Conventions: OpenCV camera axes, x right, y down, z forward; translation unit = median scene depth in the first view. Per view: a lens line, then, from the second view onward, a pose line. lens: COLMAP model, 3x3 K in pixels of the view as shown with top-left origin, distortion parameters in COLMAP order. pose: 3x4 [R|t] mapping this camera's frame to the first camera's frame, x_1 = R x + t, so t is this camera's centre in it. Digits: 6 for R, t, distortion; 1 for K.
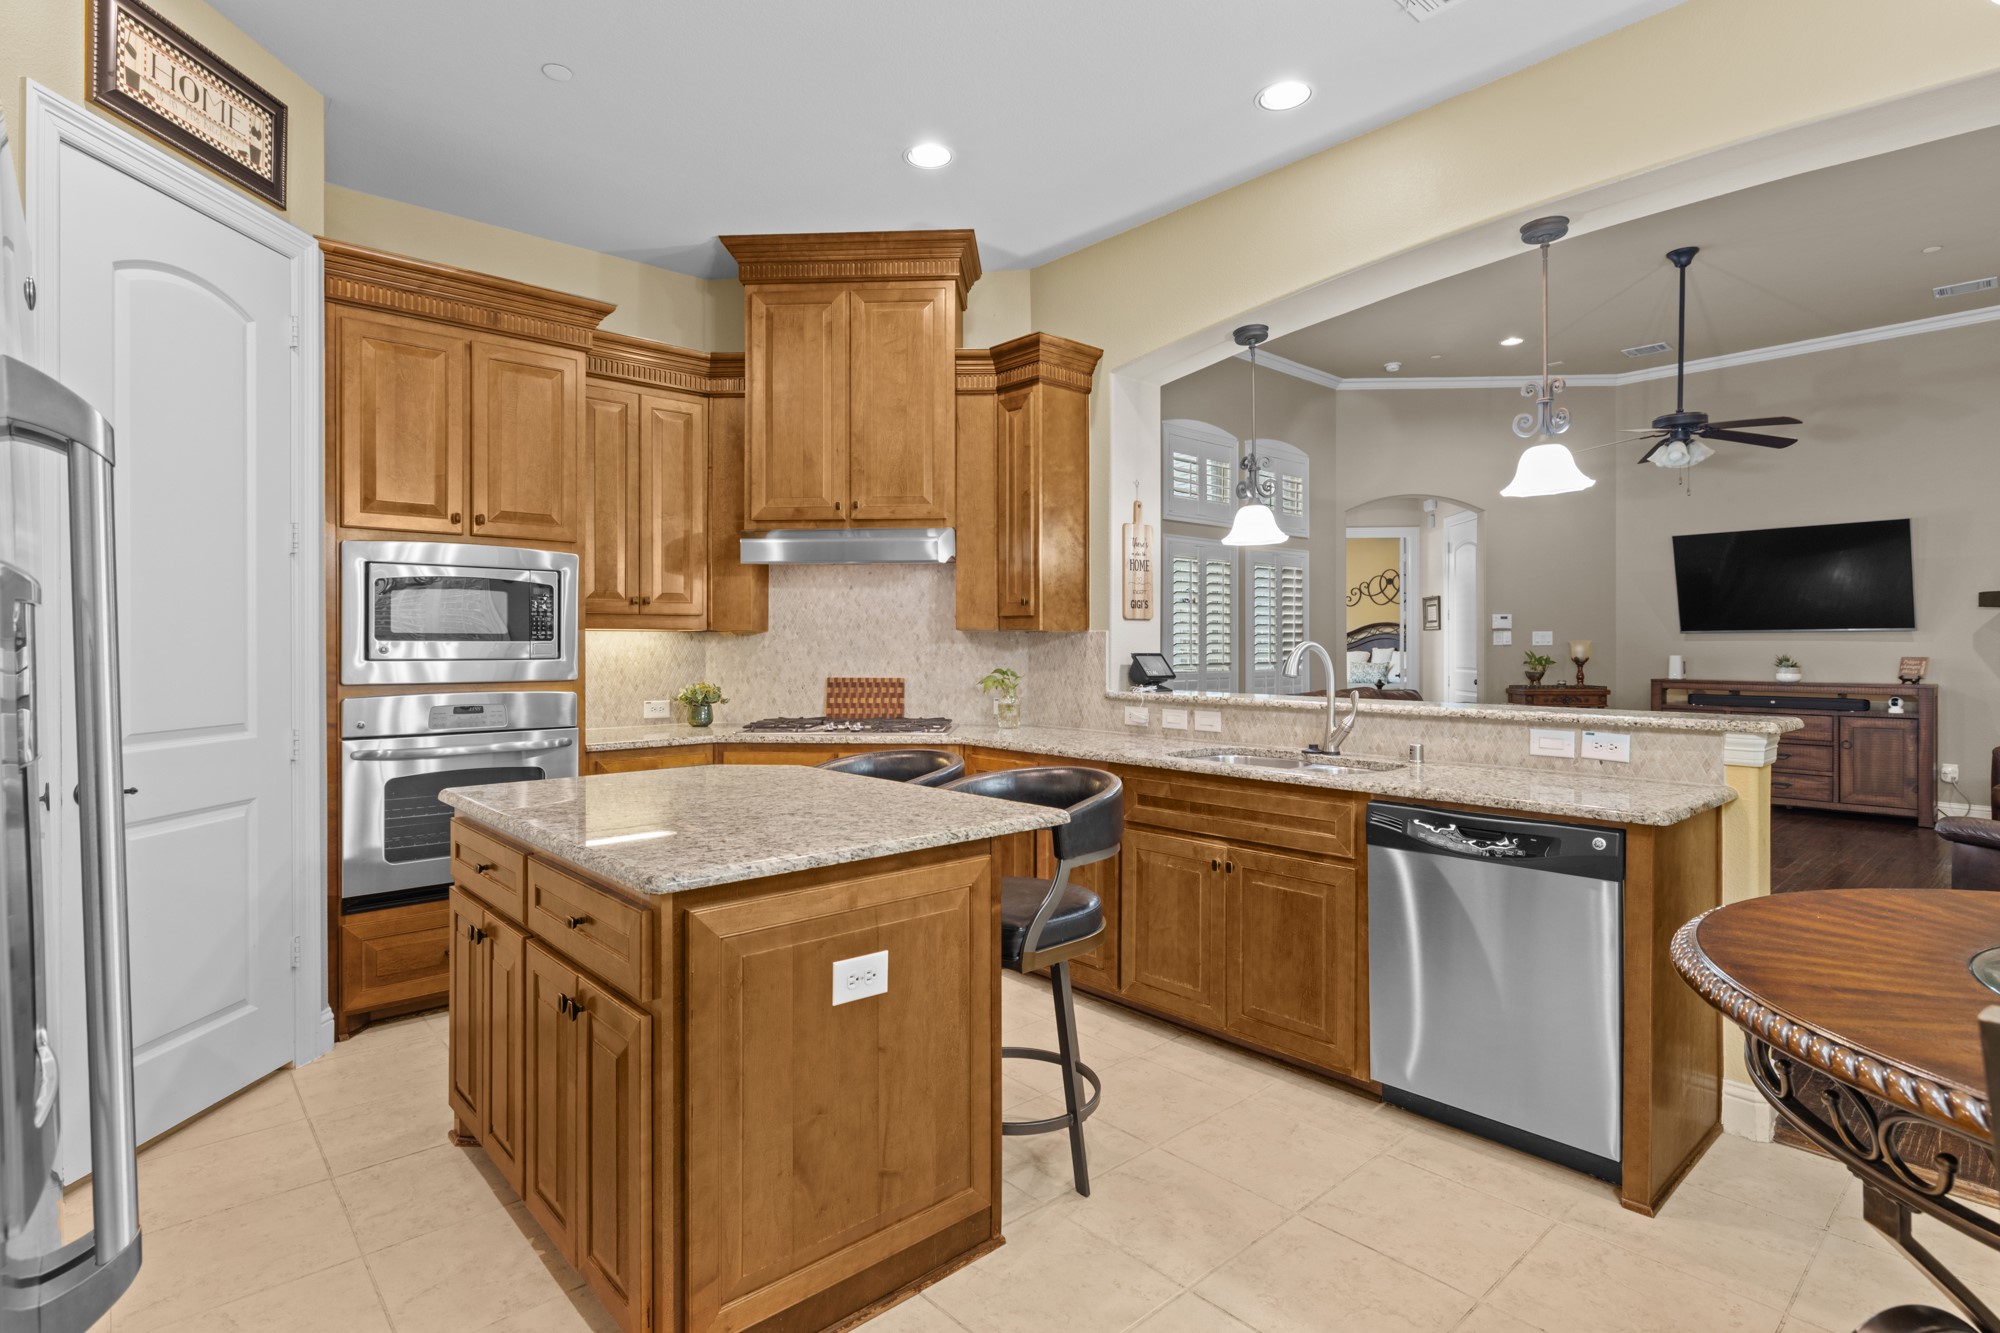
lens RADIAL K [[989.2, 0, 966.3], [0, 989.2, 651.9], [0, 0, 1]] dist [-0.008865, 0.000275]
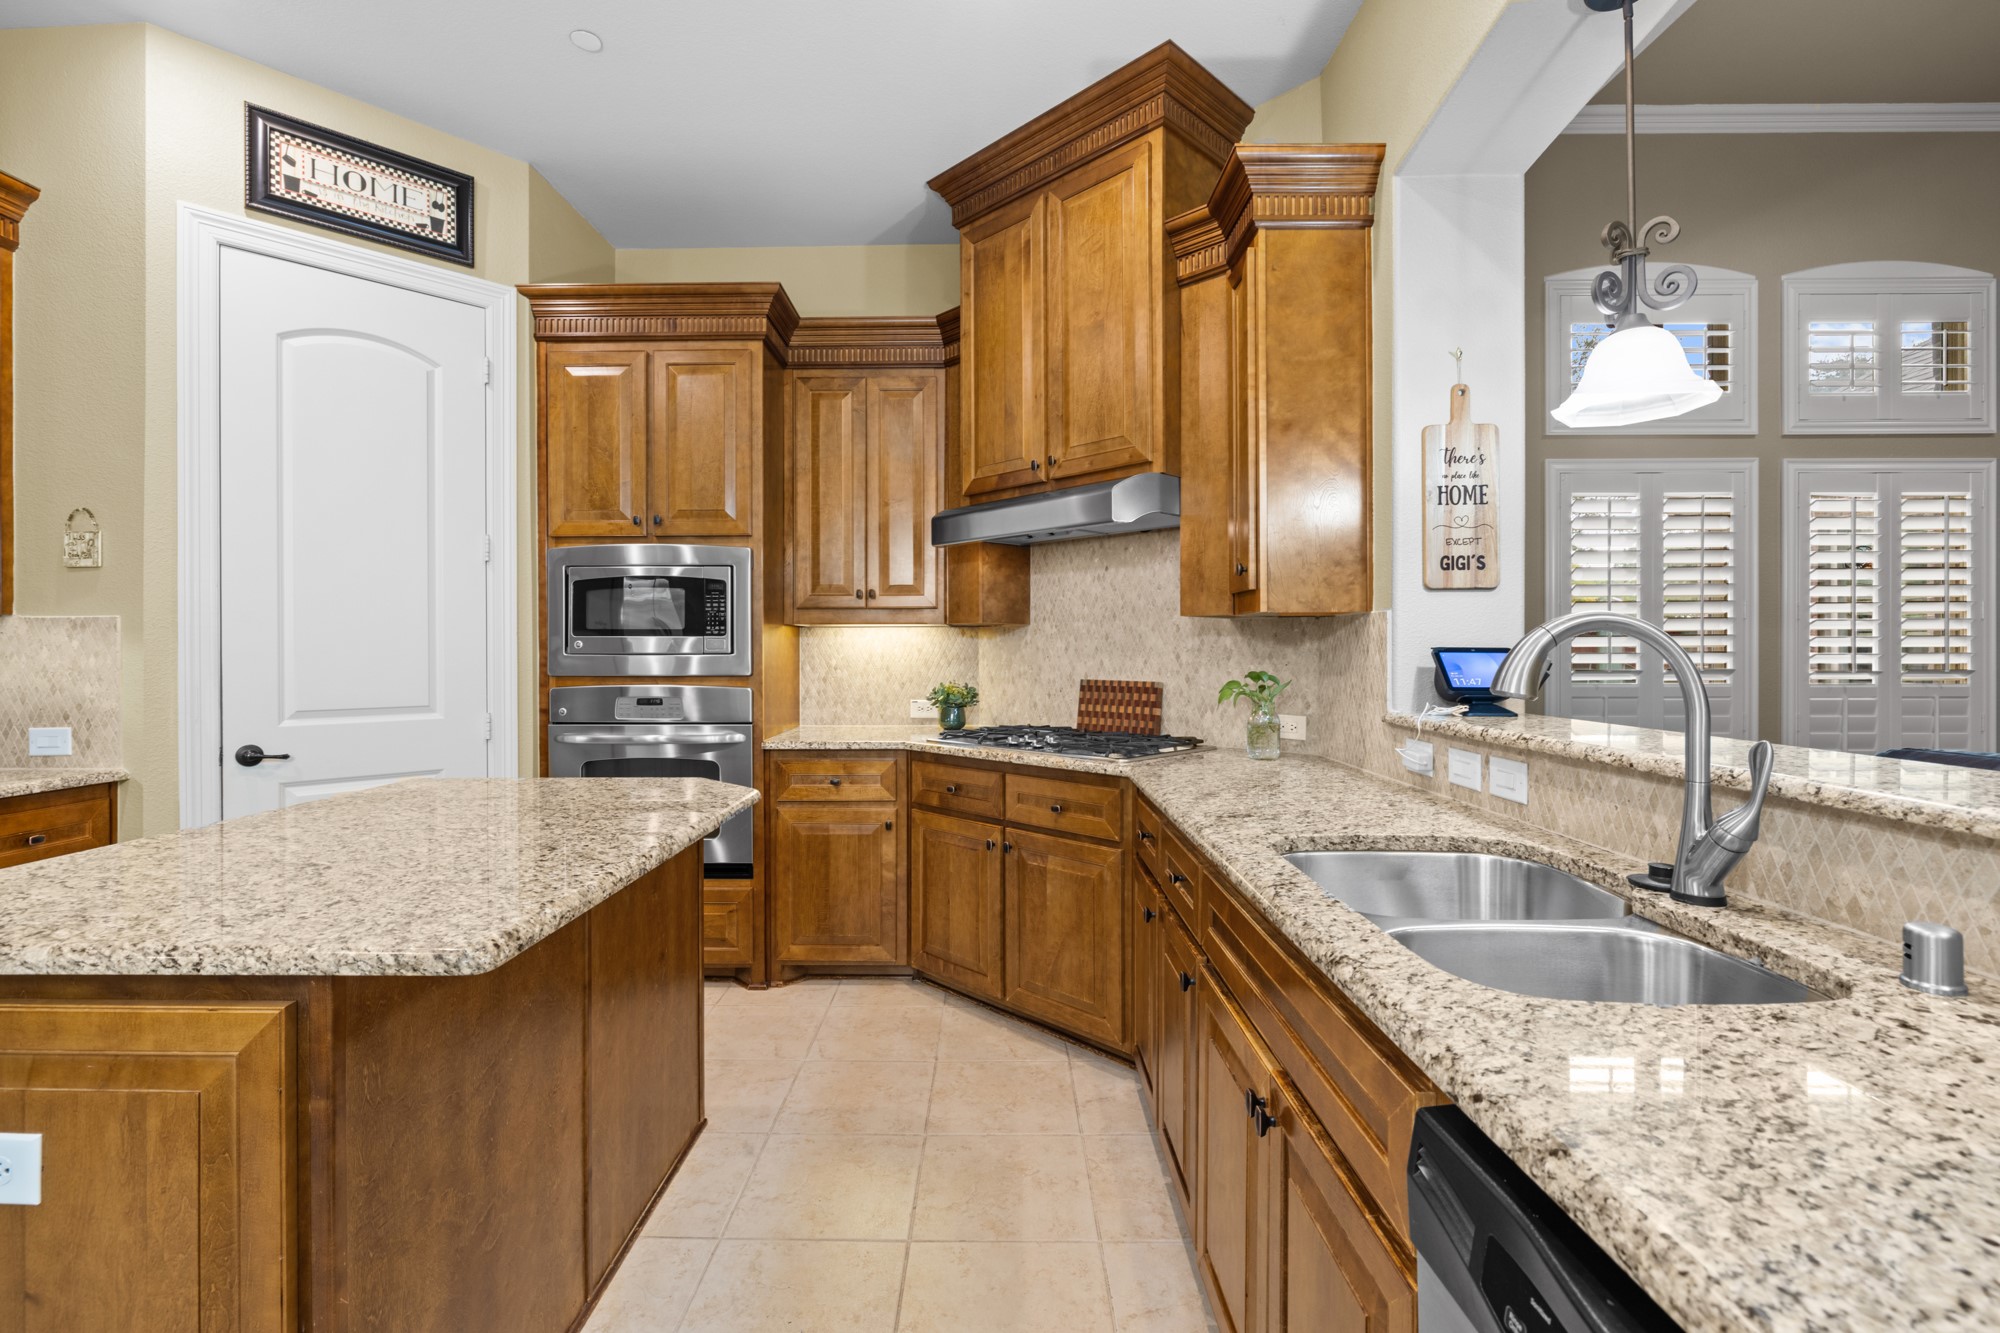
lens RADIAL K [[868.6, 0, 979.9], [0, 868.6, 654.2], [0, 0, 1]] dist [-0.010432, 0.003248]
pose [[0.746438, 0.001719, -0.665453, 0.351242], [-0.002691, 0.999996, -0.000436, 0.006984], [0.665450, 0.002116, 0.746440, 0.508822]]
